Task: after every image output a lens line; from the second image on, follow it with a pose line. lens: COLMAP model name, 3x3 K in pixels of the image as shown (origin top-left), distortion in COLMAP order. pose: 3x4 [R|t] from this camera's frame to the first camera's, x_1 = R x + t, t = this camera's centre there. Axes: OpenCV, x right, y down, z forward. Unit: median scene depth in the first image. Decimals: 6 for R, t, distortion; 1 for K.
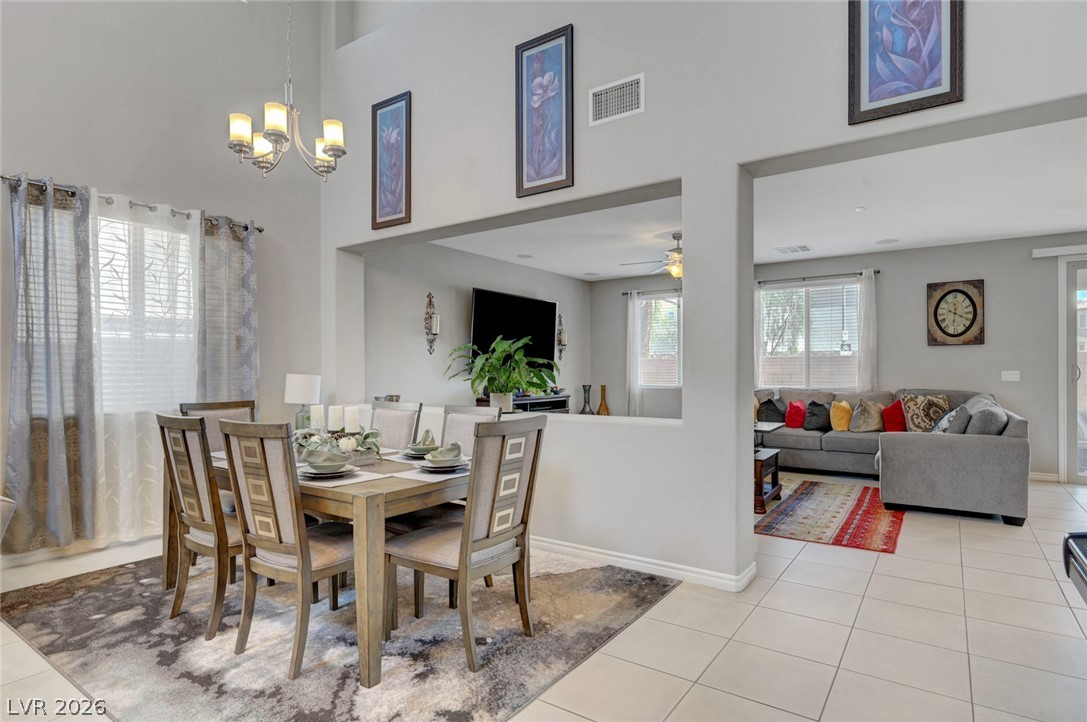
lens RADIAL K [[578.3, 0, 548.5], [0, 578.3, 370.1], [0, 0, 1]] dist [-0.000380, -0.001239]
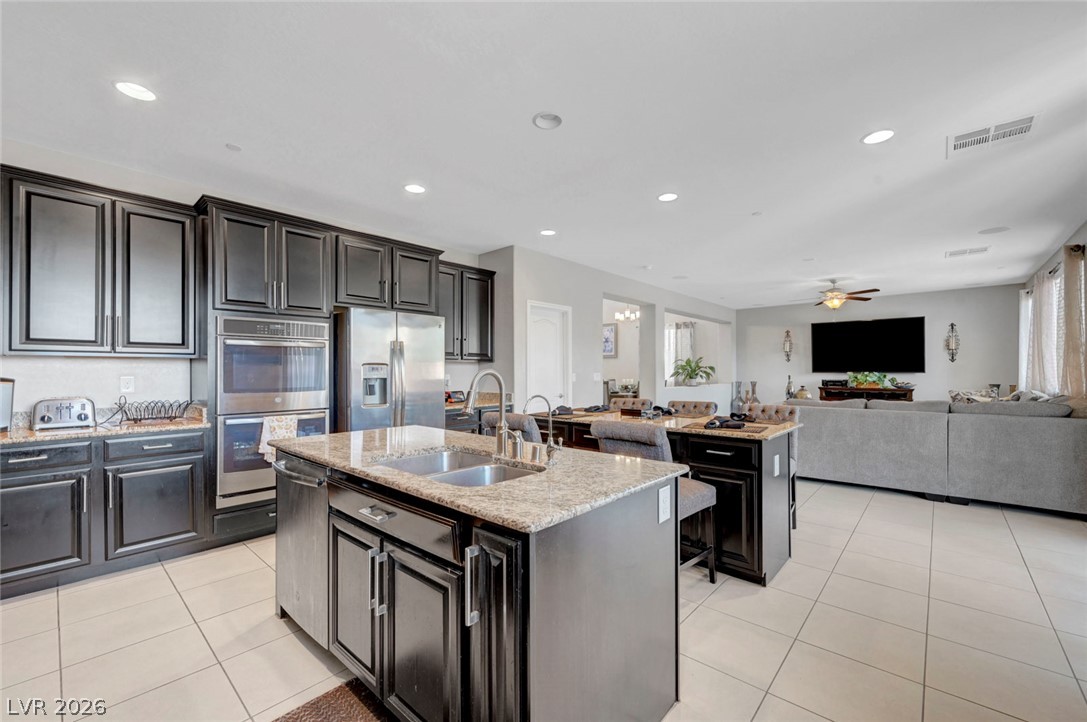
lens RADIAL K [[431.7, 0, 546.7], [0, 431.7, 367.1], [0, 0, 1]] dist [0.001238, 0.000698]
pose [[-0.119846, -0.004087, -0.992784, 2.218591], [0.000249, 0.999991, -0.004147, -0.006995], [0.992793, -0.000744, -0.119844, 0.624664]]
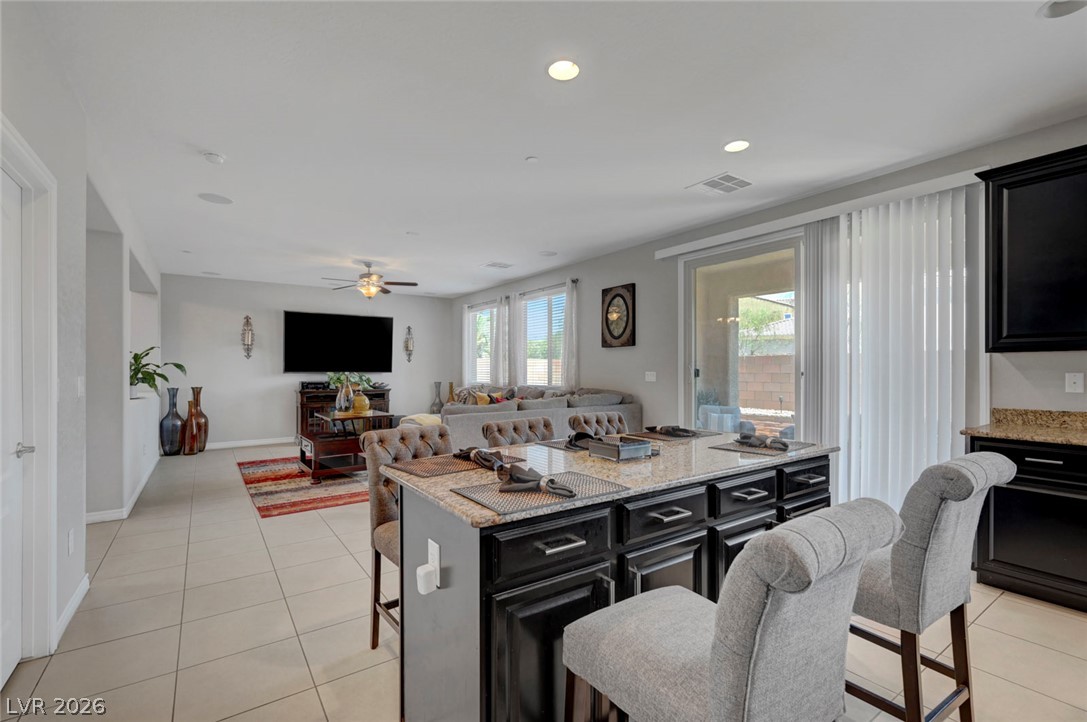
lens RADIAL K [[480.7, 0, 545.6], [0, 480.7, 367.0], [0, 0, 1]] dist [0.004005, 0.003061]
pose [[0.940814, -0.000893, -0.338921, 1.479568], [-0.000764, 0.999988, -0.004757, -0.003578], [0.338922, 0.004734, 0.940803, 0.224121]]
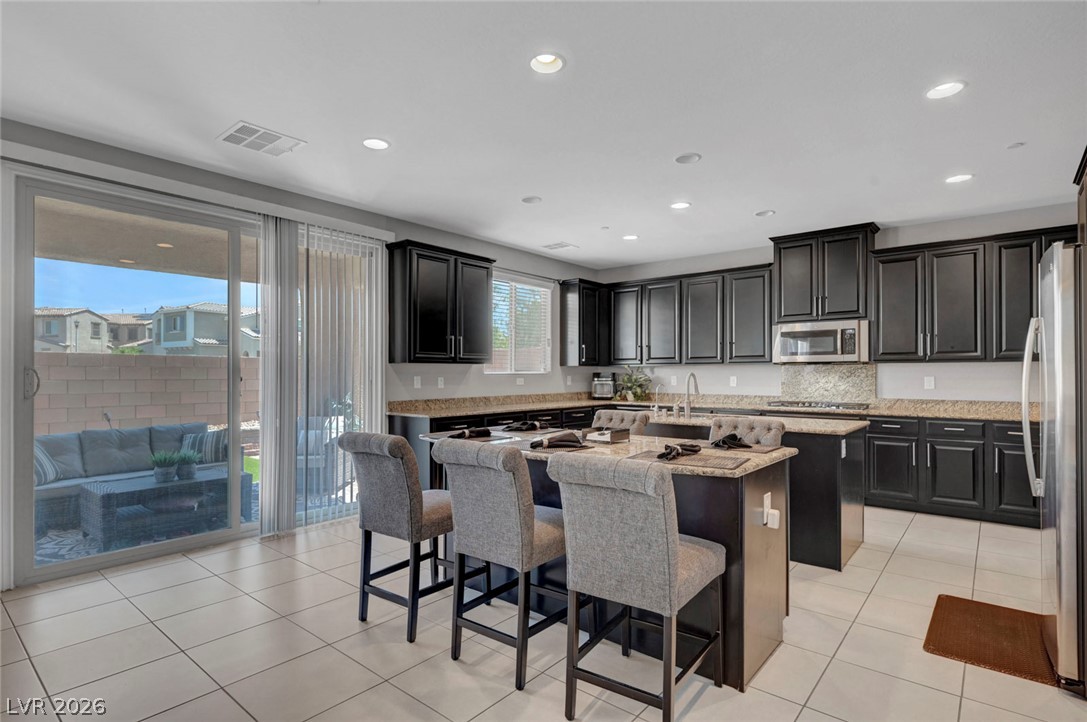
lens RADIAL K [[547.6, 0, 554.8], [0, 547.6, 369.3], [0, 0, 1]] dist [0.005373, 0.001387]
pose [[0.070223, 0.007478, 0.997503, 0.674952], [0.002425, 0.999968, -0.007667, -0.006414], [-0.997528, 0.002957, 0.070203, 0.723466]]
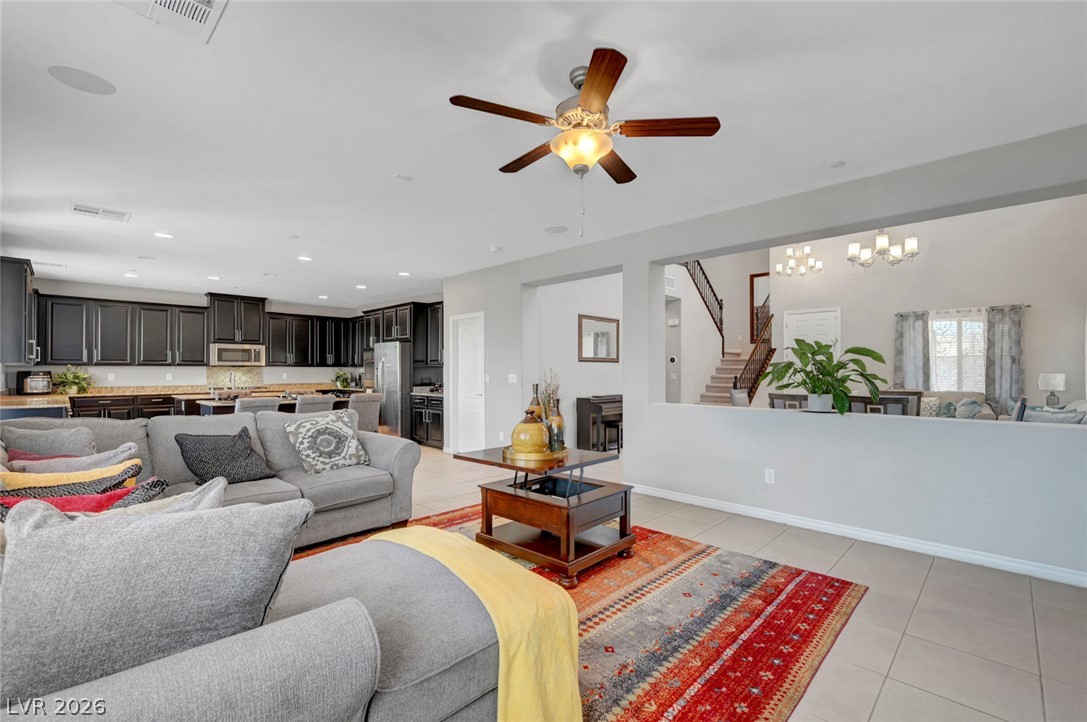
lens RADIAL K [[480.7, 0, 545.2], [0, 480.7, 363.9], [0, 0, 1]] dist [0.004005, 0.003061]
pose [[-0.987985, 0.004801, 0.154473, 0.320720], [0.002461, 0.999879, -0.015333, -0.003138], [-0.154528, -0.014769, -0.987878, 2.175844]]
